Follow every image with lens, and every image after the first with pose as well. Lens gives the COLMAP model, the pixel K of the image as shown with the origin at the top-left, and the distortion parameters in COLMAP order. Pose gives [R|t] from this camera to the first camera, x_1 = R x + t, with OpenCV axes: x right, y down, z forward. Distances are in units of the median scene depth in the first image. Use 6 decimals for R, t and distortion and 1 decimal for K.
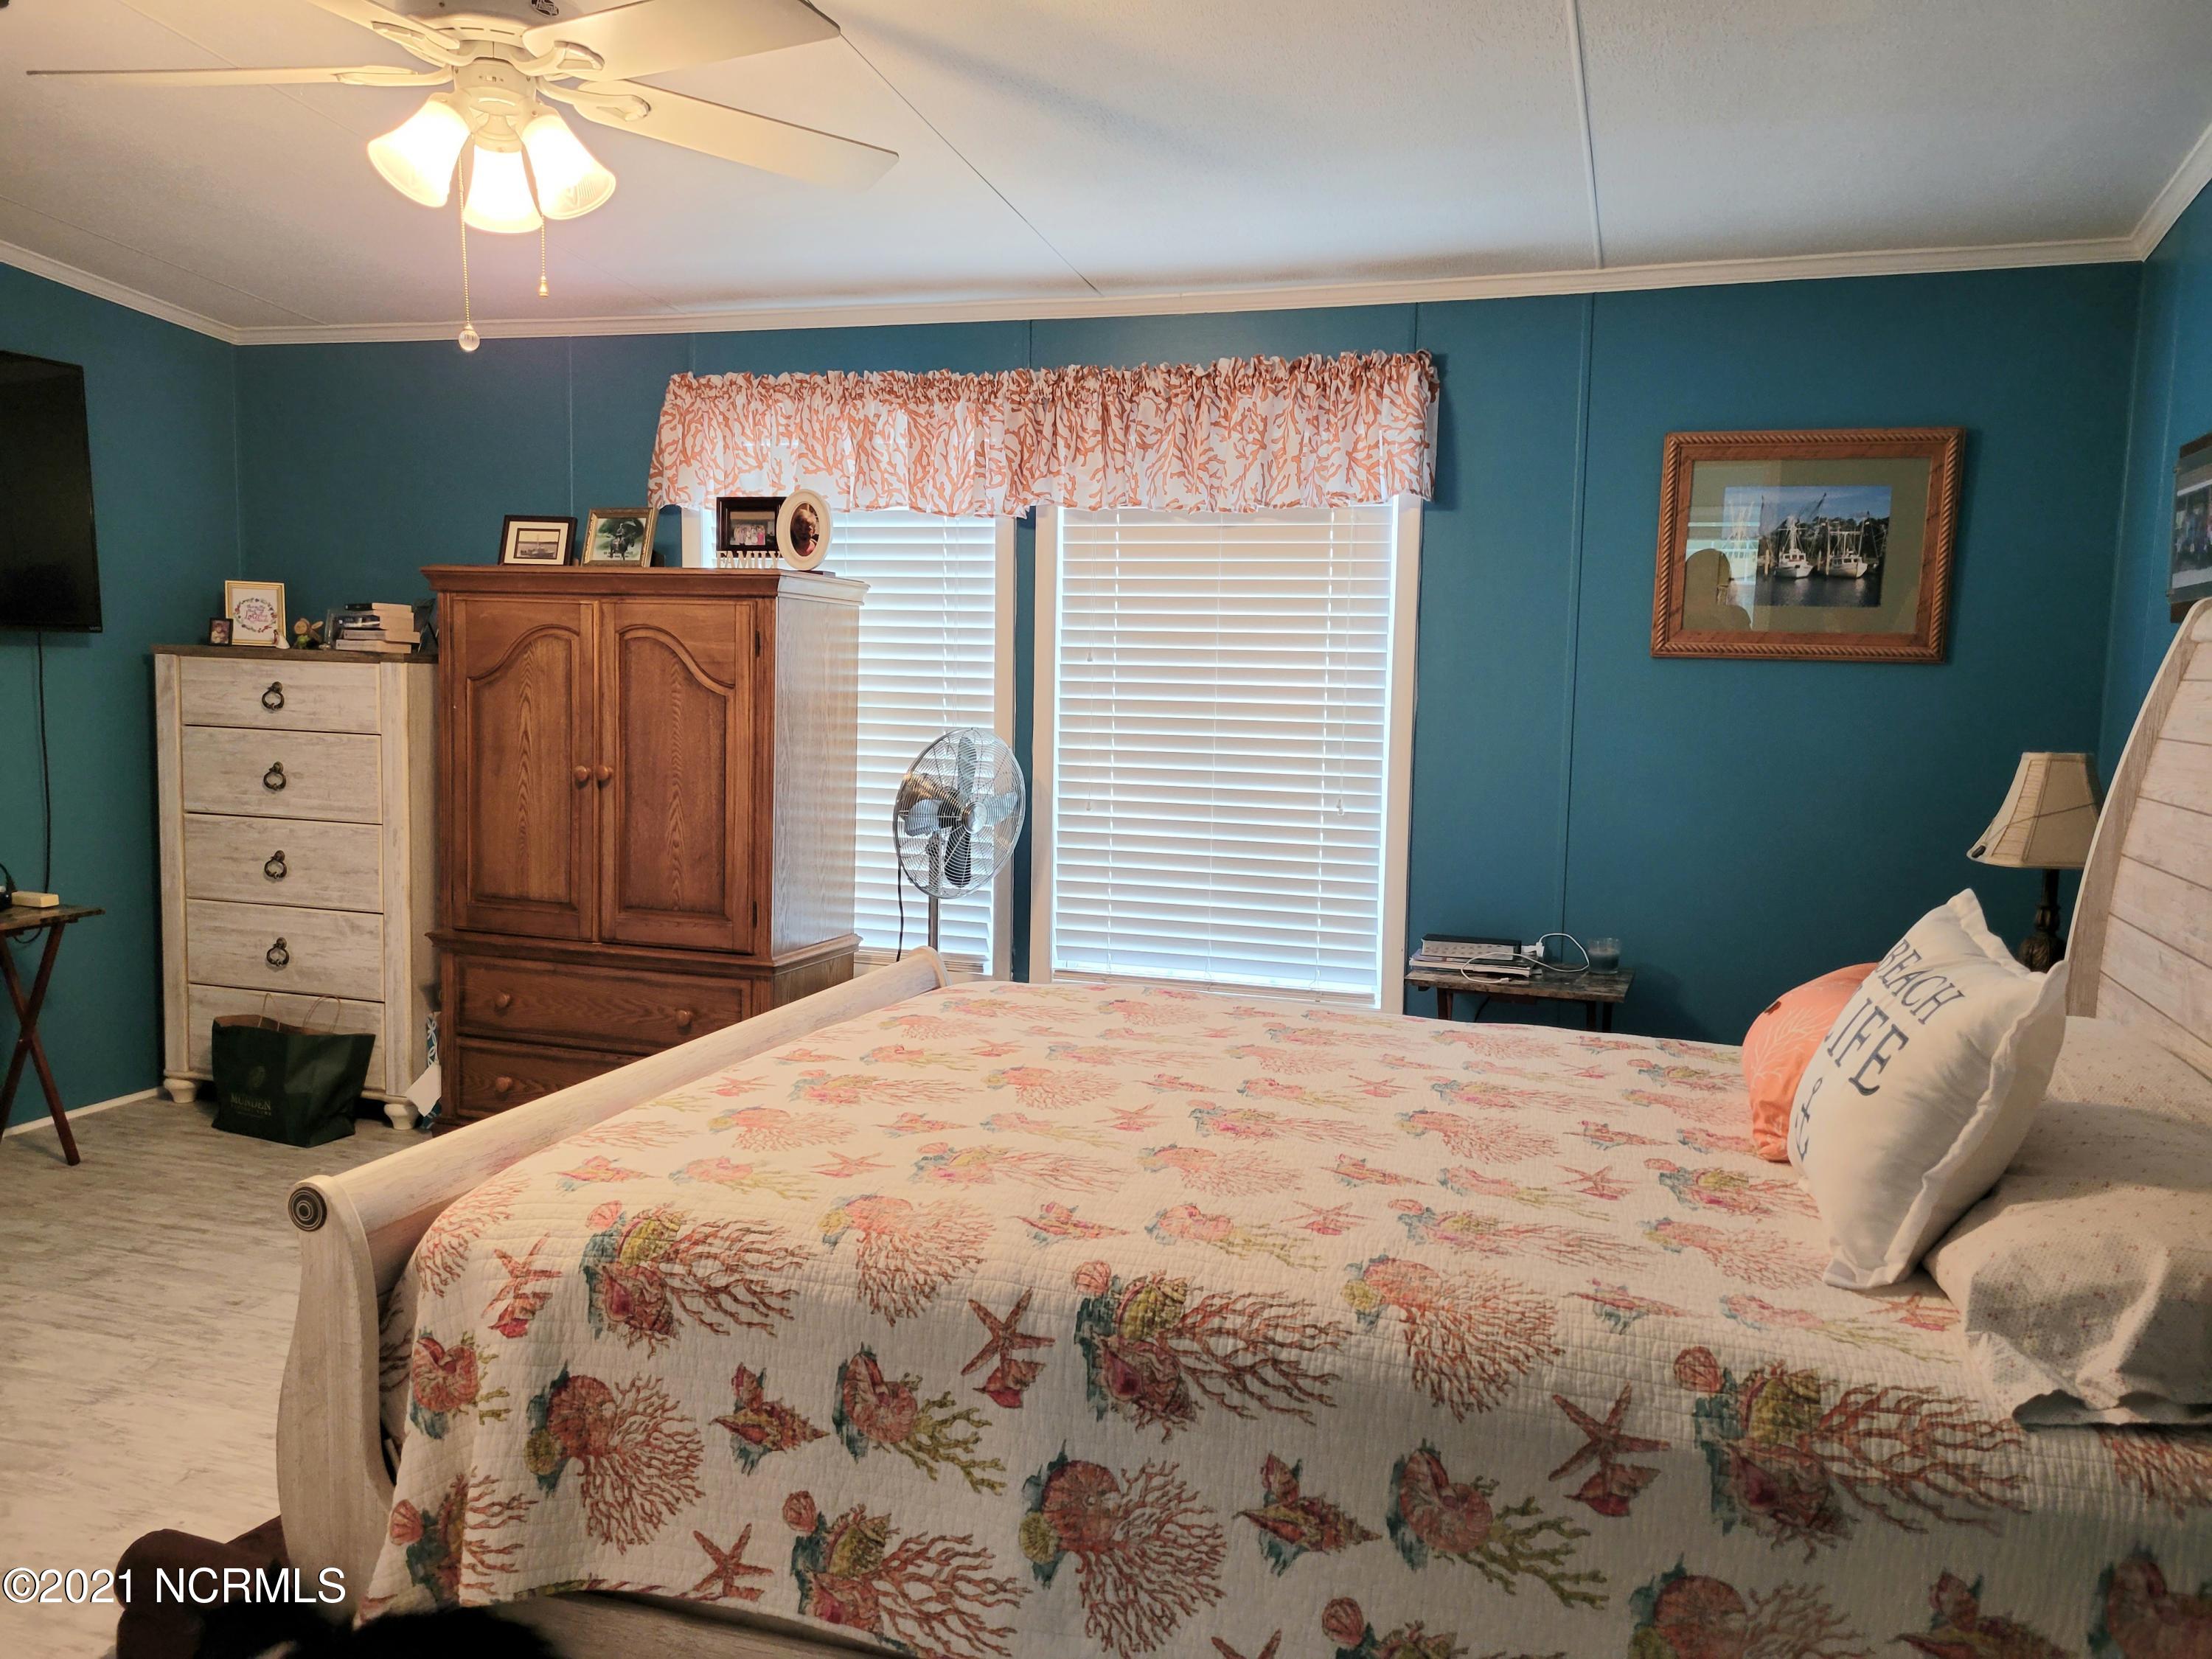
lens RADIAL K [[1671.6, 0, 1105.8], [0, 1671.6, 825.3], [0, 0, 1]] dist [0.042329, -0.012533]
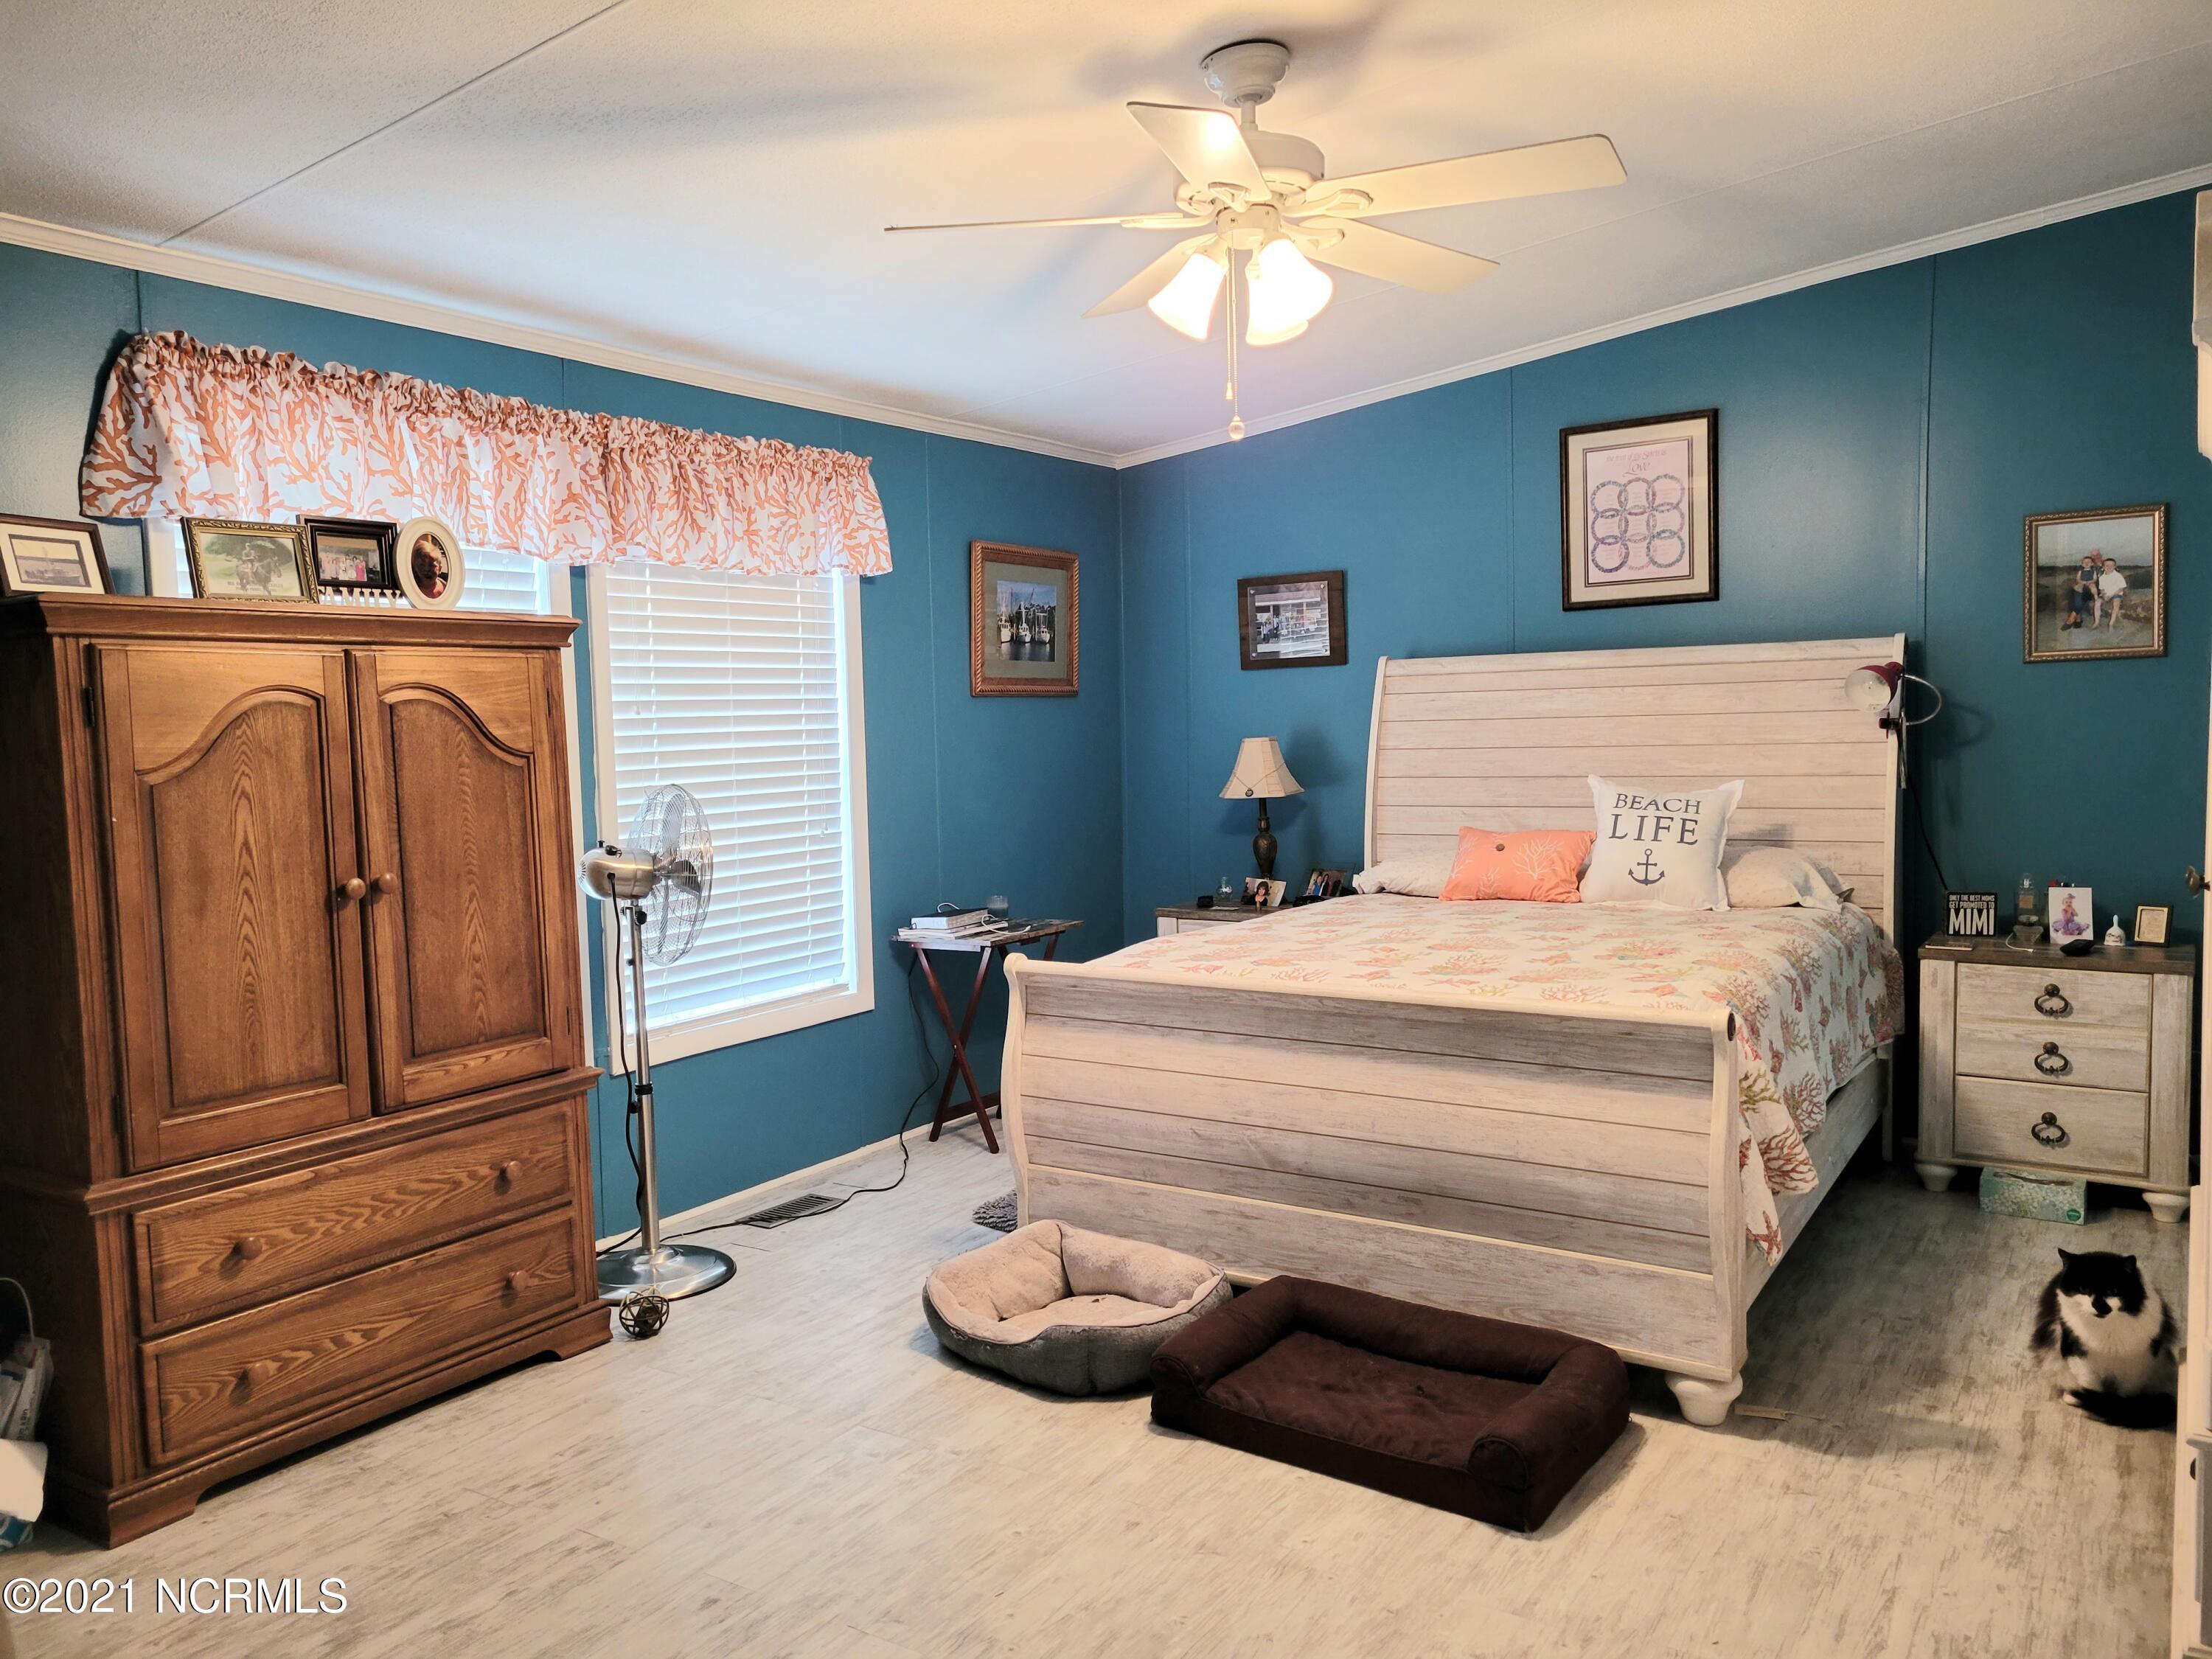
lens RADIAL K [[1671.6, 0, 1109.0], [0, 1671.6, 833.9], [0, 0, 1]] dist [0.042329, -0.012533]
pose [[0.242515, -0.099892, 0.964991, -0.921344], [0.126643, 0.989433, 0.070595, -0.063691], [-0.961846, 0.105089, 0.252603, 0.492857]]
